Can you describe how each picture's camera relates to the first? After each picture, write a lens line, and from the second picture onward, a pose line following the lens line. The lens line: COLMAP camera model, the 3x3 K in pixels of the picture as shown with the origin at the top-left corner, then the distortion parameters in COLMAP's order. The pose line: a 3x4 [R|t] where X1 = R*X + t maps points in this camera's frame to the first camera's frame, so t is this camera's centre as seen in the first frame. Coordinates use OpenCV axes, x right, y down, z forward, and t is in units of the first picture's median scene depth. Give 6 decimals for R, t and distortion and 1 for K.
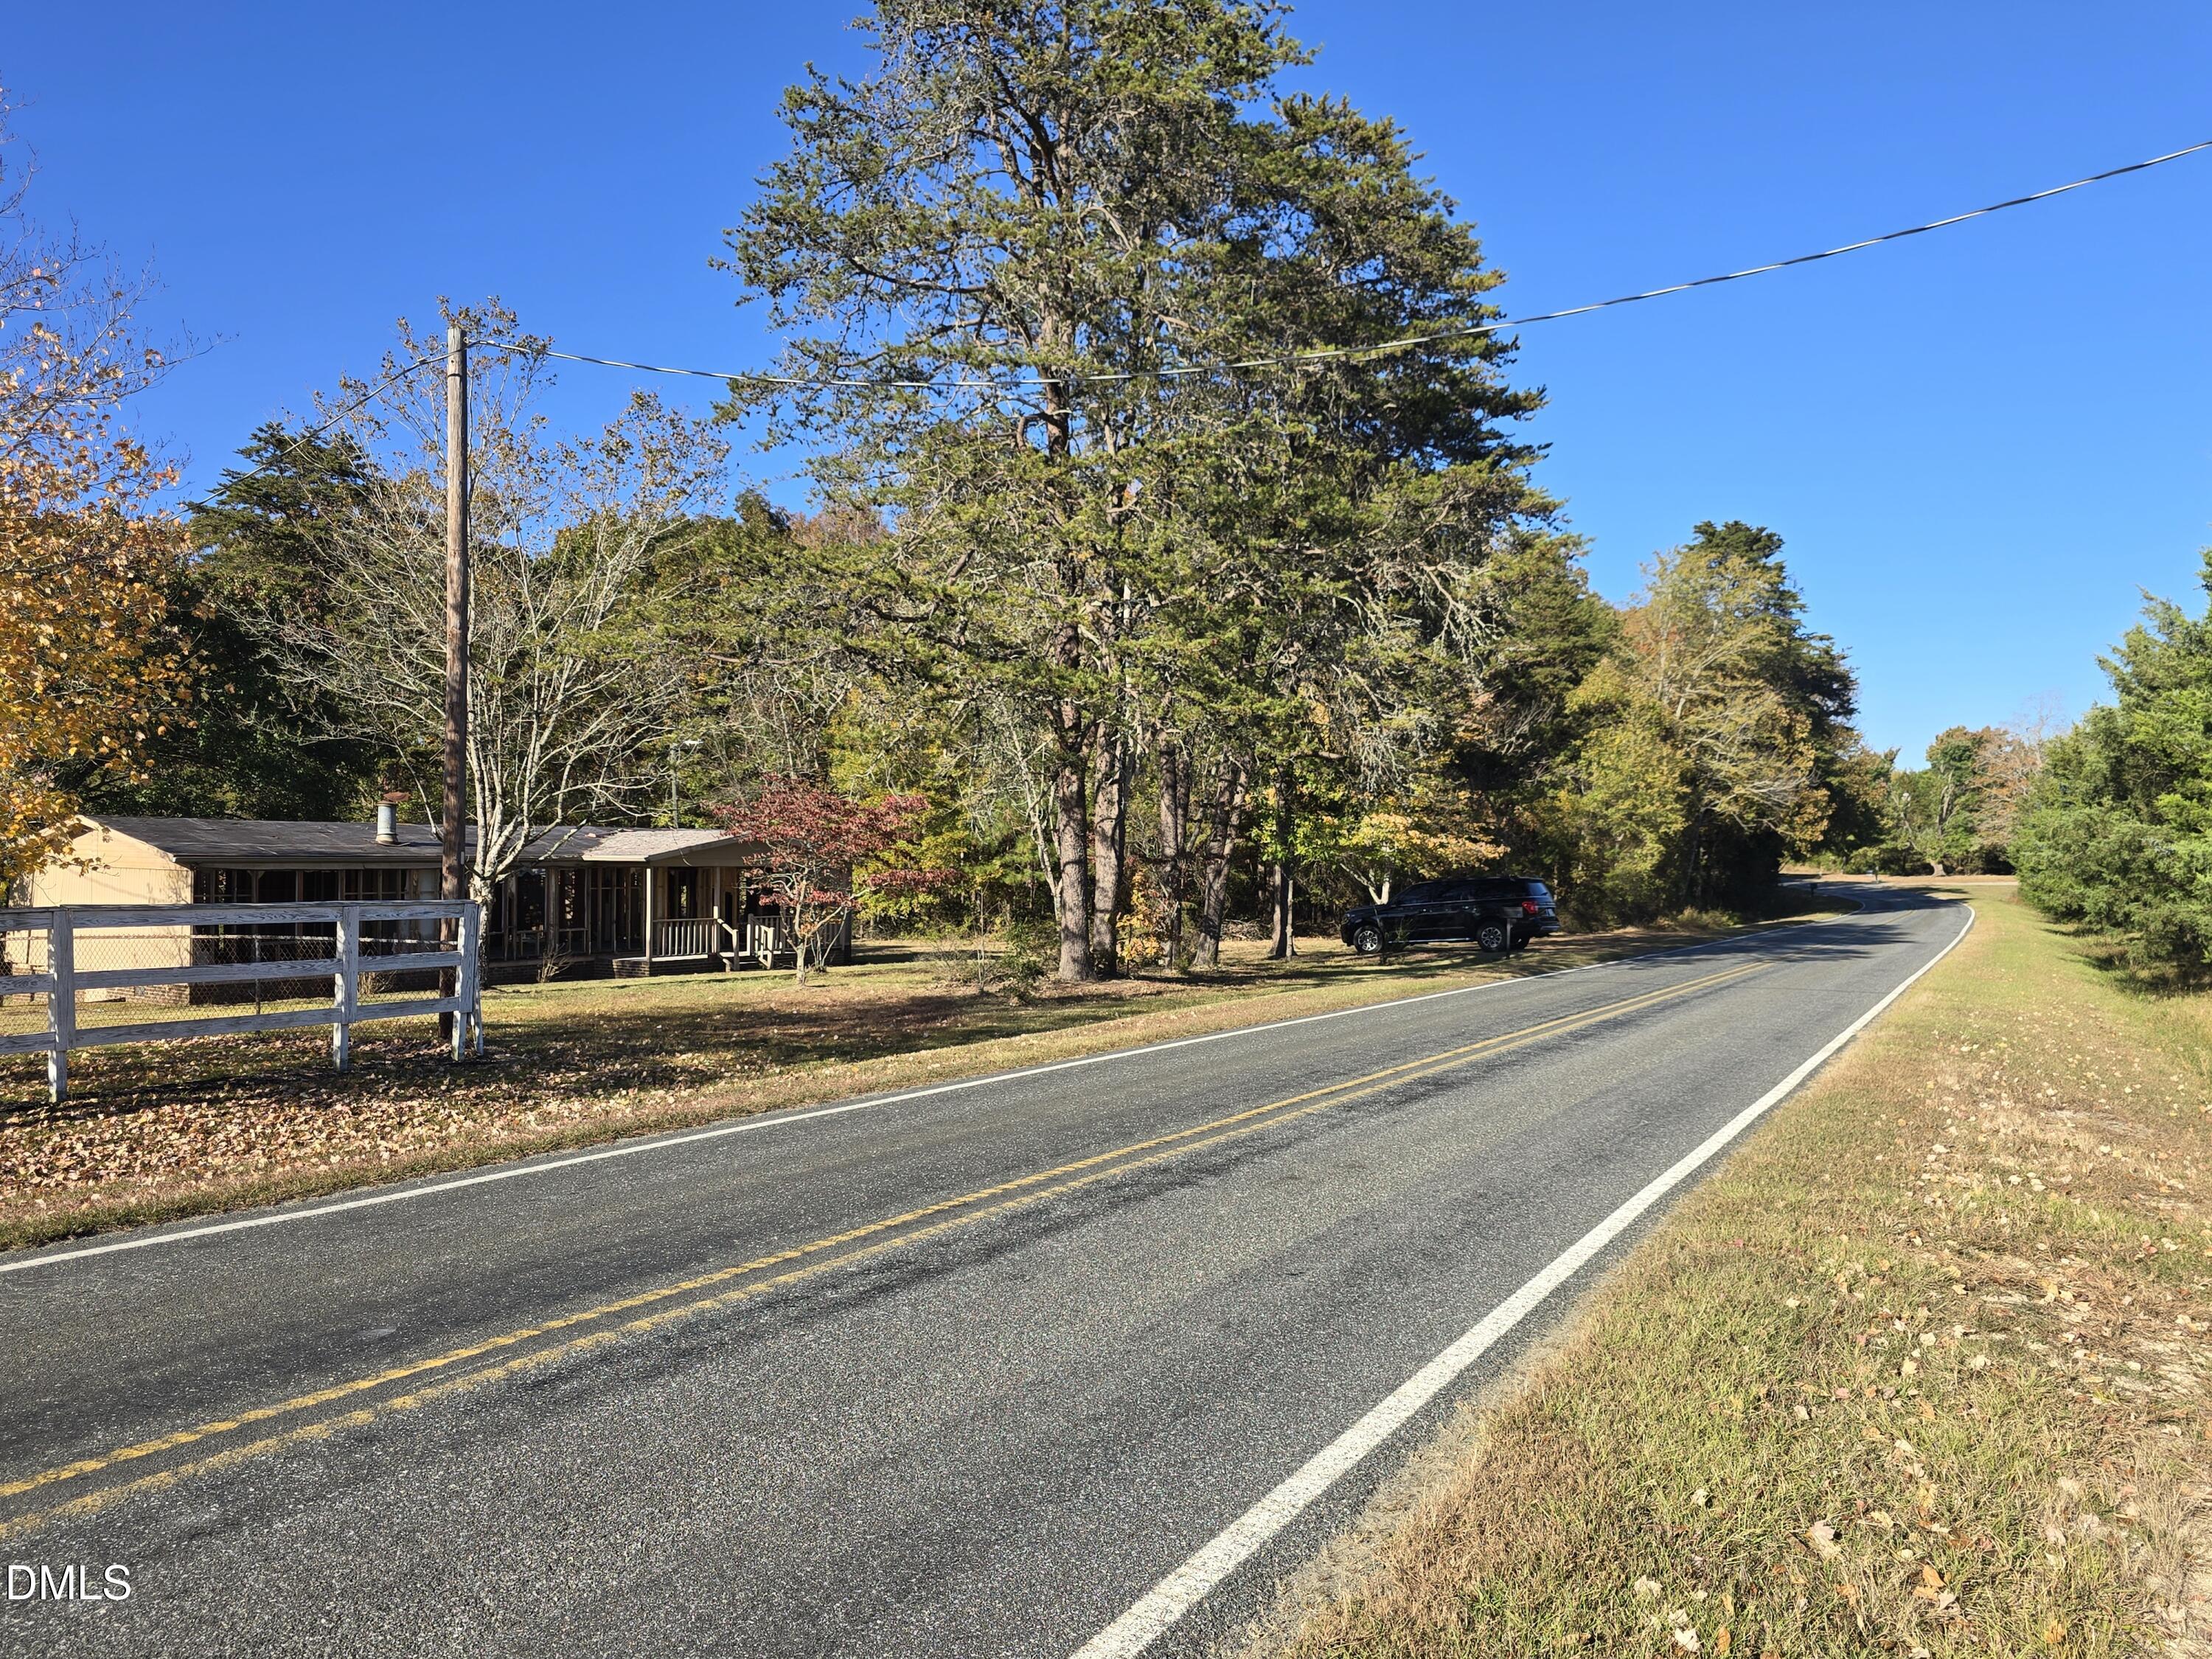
lens RADIAL K [[1532.4, 0, 1103.0], [0, 1532.4, 862.5], [0, 0, 1]] dist [0.066170, -0.064241]
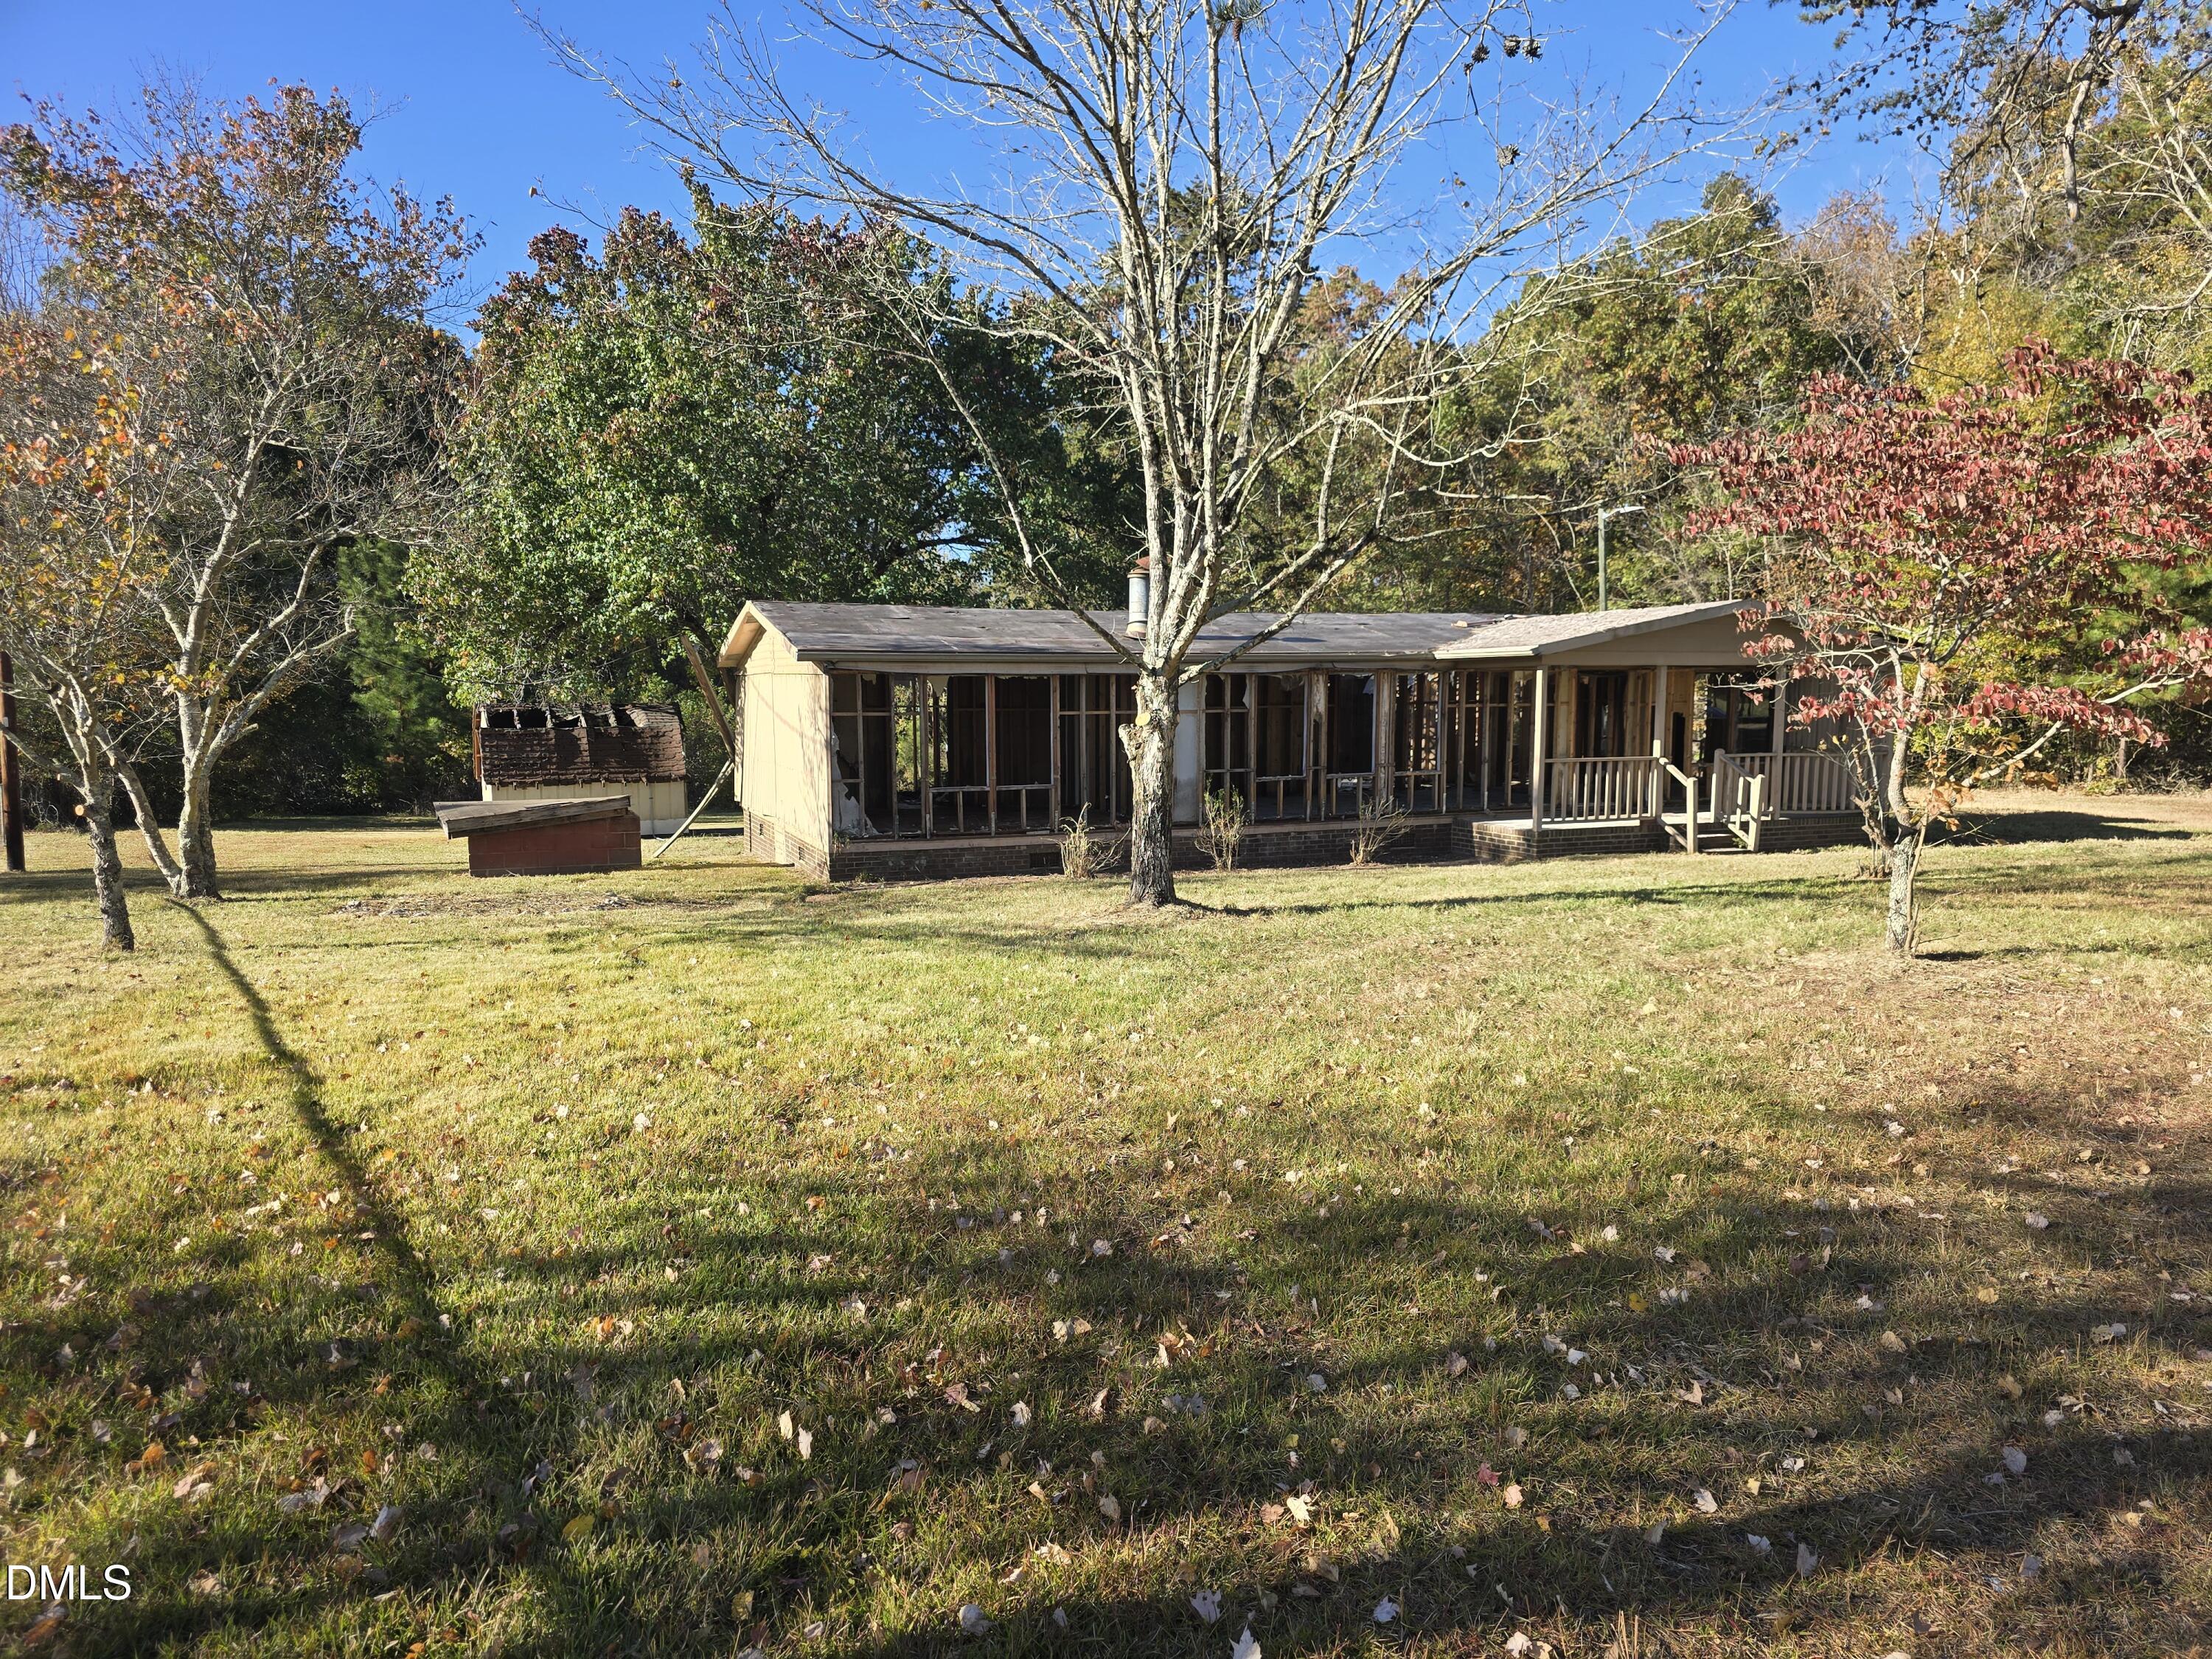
lens RADIAL K [[1532.4, 0, 1103.0], [0, 1532.4, 862.5], [0, 0, 1]] dist [0.066170, -0.064241]
pose [[0.829049, 0.051810, -0.556771, -0.099473], [0.008893, 0.994351, 0.105772, 0.012576], [0.559106, -0.092642, 0.823904, 0.403363]]
